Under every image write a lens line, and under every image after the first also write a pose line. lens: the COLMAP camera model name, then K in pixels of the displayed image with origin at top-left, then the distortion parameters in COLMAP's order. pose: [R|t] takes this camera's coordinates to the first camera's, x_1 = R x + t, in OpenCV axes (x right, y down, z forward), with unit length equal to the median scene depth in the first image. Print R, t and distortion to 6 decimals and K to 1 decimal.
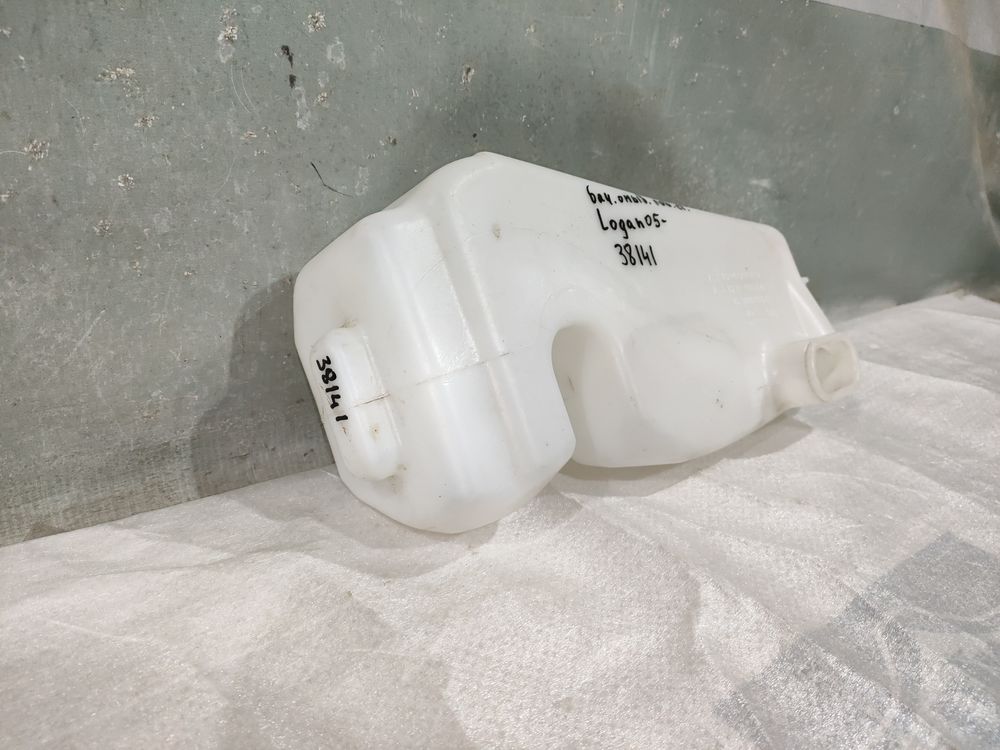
lens RADIAL K [[724.7, 0, 469.6], [0, 724.7, 374.8], [0, 0, 1]] dist [-0.005922, -0.001435]
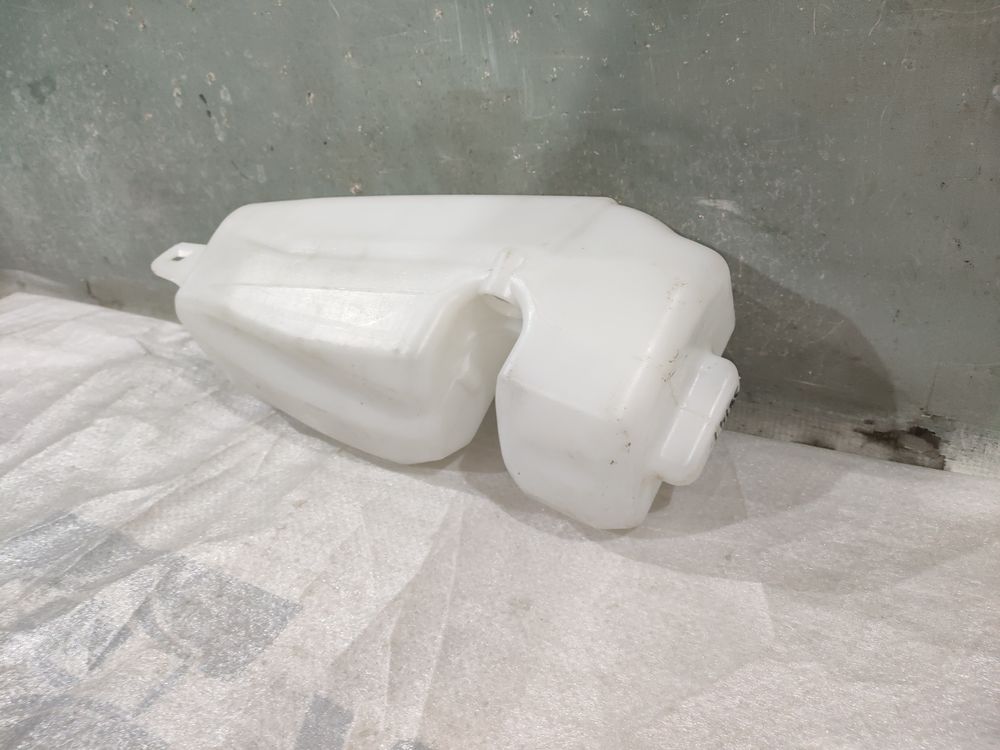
lens RADIAL K [[737.4, 0, 500.0], [0, 737.4, 375.0], [0, 0, 1]] dist [-0.002479, -0.001168]
pose [[0.397239, 0.335786, -0.854078, 1.431955], [-0.222816, 0.938099, 0.265185, -0.367742], [0.890255, 0.084960, 0.447468, 0.736480]]
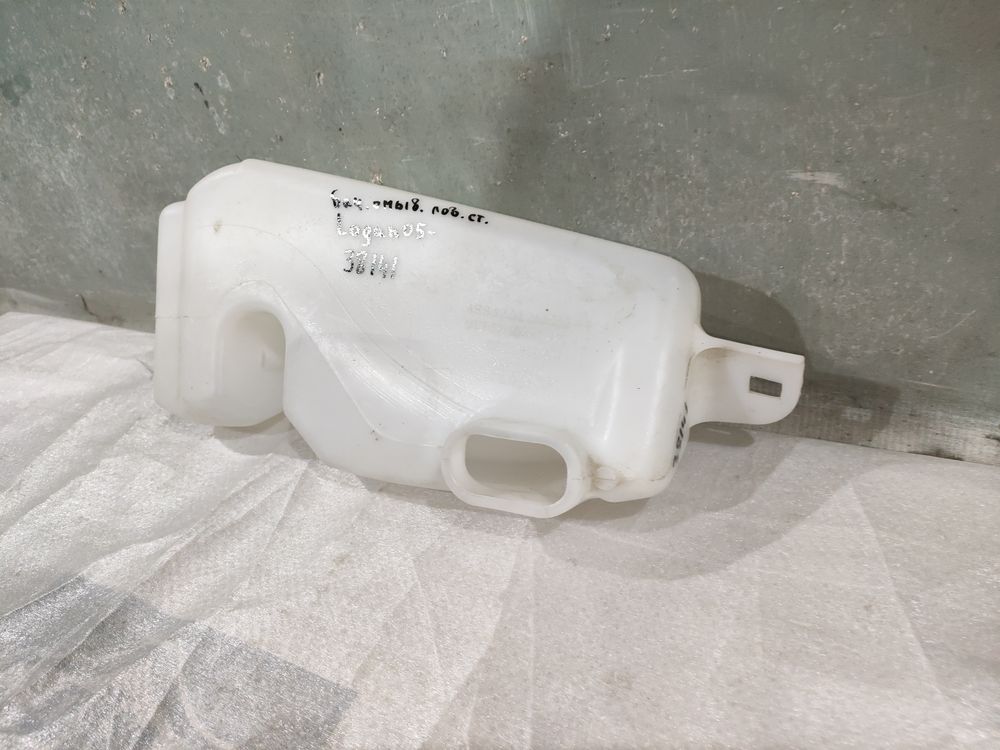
lens RADIAL K [[747.3, 0, 495.8], [0, 747.3, 373.5], [0, 0, 1]] dist [-0.004884, -0.006620]
pose [[0.400219, 0.341177, -0.850543, 1.259557], [-0.165444, 0.939765, 0.299117, -0.370418], [0.901362, 0.021005, 0.432557, 0.739056]]
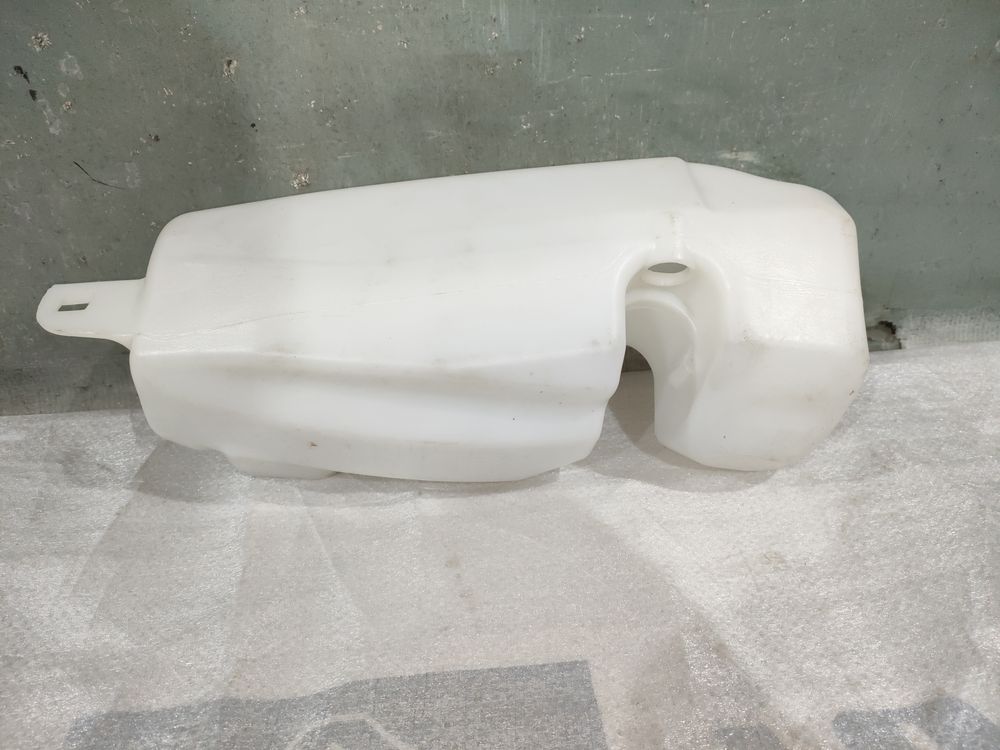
lens RADIAL K [[737.4, 0, 500.0], [0, 737.4, 375.0], [0, 0, 1]] dist [-0.002479, -0.001168]
pose [[0.854970, 0.187647, -0.483544, 0.880705], [-0.114066, 0.977463, 0.177637, -0.217069], [0.505979, -0.096718, 0.857106, 0.265299]]
